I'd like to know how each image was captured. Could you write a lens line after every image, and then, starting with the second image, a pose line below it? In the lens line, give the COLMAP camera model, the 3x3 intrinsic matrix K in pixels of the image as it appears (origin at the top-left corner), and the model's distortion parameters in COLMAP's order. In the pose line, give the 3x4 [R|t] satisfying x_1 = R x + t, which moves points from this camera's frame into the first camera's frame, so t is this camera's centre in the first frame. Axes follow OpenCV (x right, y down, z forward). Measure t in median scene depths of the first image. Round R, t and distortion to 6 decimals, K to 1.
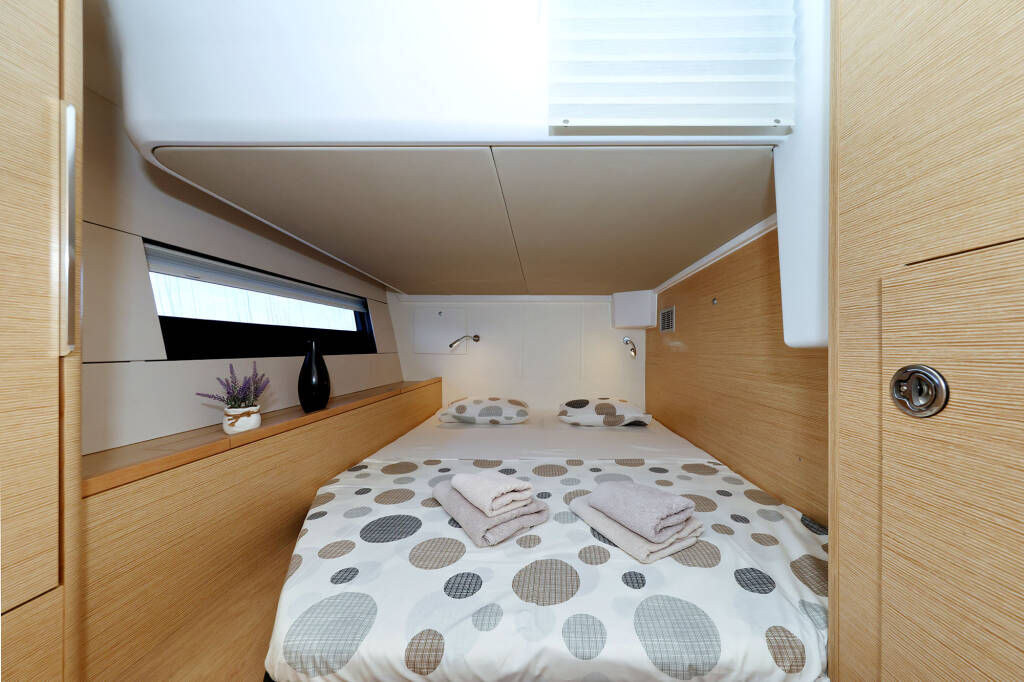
lens RADIAL K [[336.9, 0, 534.3], [0, 336.9, 341.8], [0, 0, 1]] dist [0.015033, -0.004392]
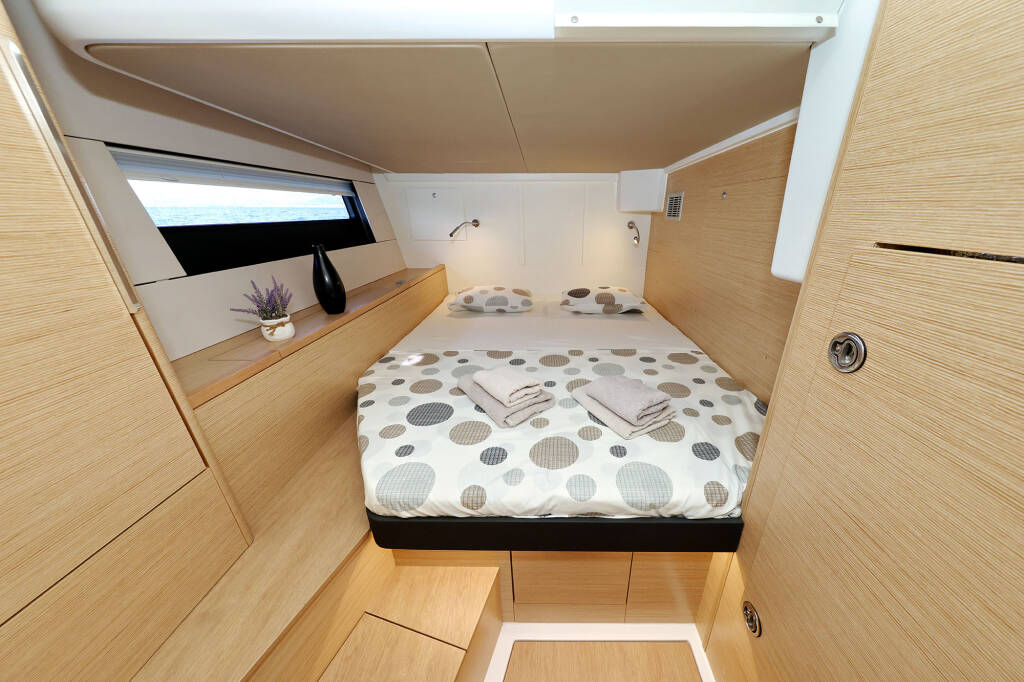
lens RADIAL K [[336.9, 0, 534.3], [0, 336.9, 341.8], [0, 0, 1]] dist [0.015033, -0.004392]
pose [[0.999506, -0.030233, -0.008549, -0.013022], [0.031220, 0.925169, 0.378270, -0.147115], [-0.003527, -0.378350, 0.925656, -0.058861]]
